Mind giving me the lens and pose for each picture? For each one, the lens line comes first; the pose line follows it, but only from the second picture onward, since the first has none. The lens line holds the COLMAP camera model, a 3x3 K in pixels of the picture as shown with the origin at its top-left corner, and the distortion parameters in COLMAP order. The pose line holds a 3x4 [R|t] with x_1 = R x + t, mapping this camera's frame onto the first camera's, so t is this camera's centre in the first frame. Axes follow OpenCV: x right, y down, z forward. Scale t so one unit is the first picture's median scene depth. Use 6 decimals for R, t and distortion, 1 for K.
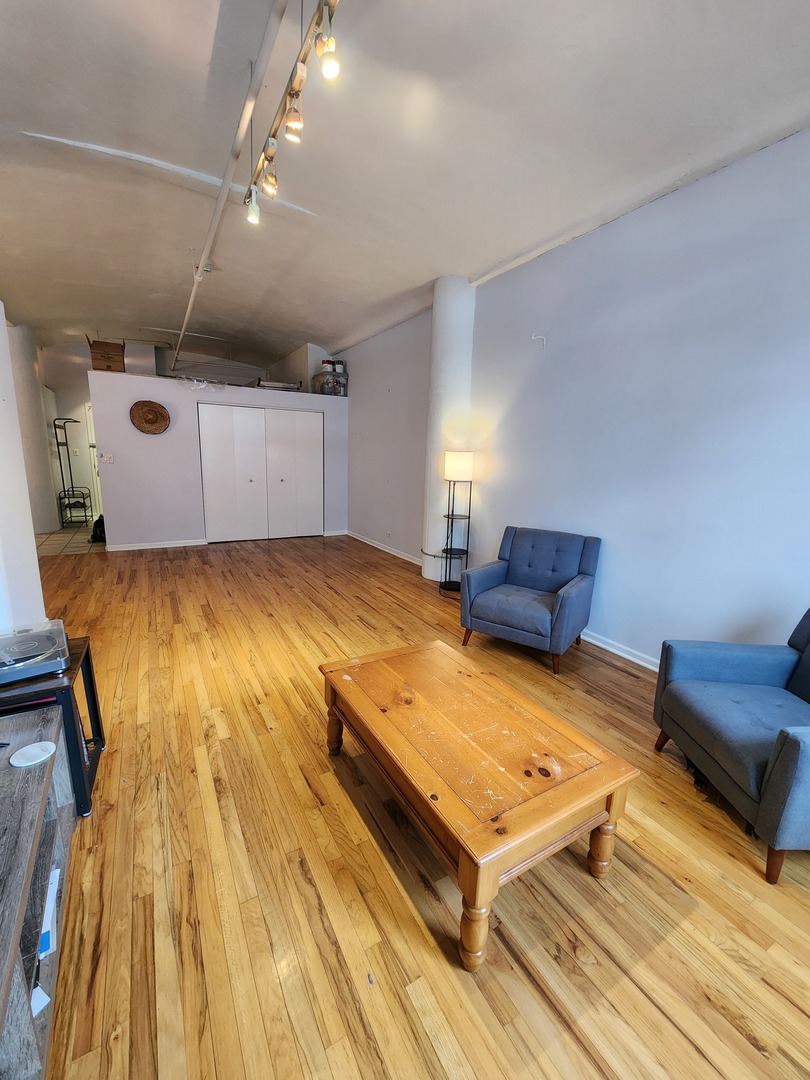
lens RADIAL K [[431.6, 0, 404.4], [0, 431.6, 529.1], [0, 0, 1]] dist [0.001135, -0.000817]
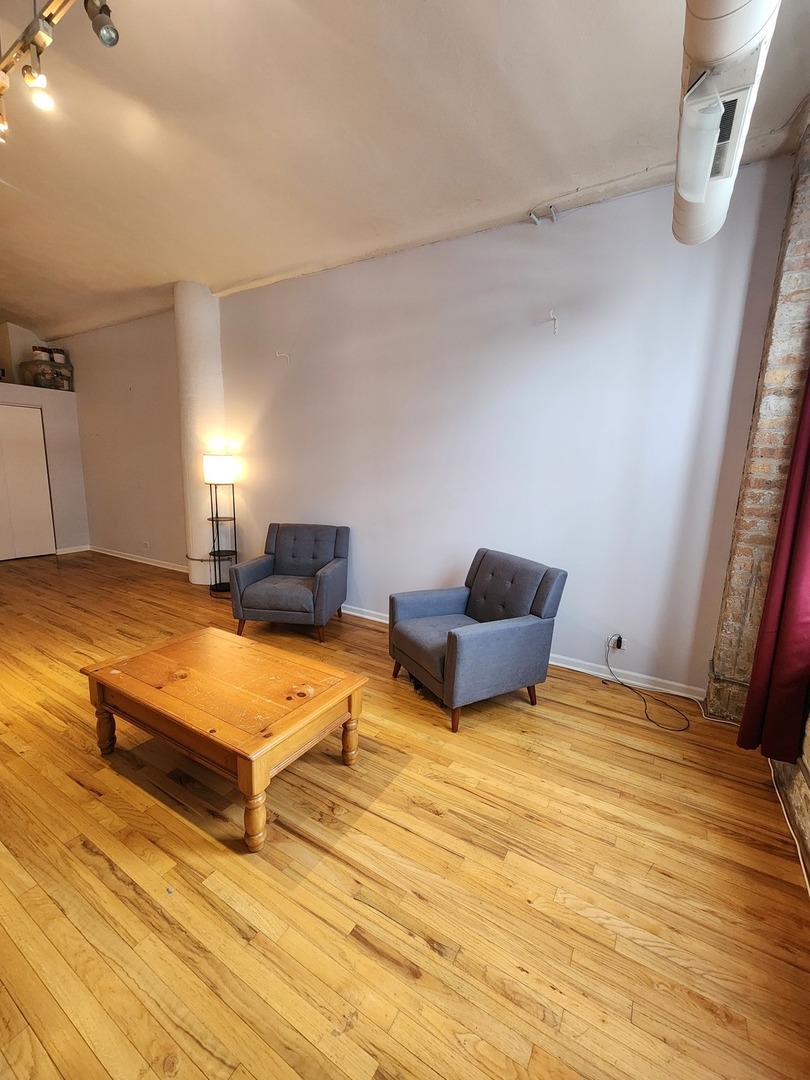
lens RADIAL K [[431.6, 0, 407.9], [0, 431.6, 539.0], [0, 0, 1]] dist [0.001135, -0.000817]
pose [[0.867567, -0.088731, 0.489341, -0.001751], [0.083119, 0.995985, 0.033234, 0.041497], [-0.490325, 0.011840, 0.871459, -0.219906]]
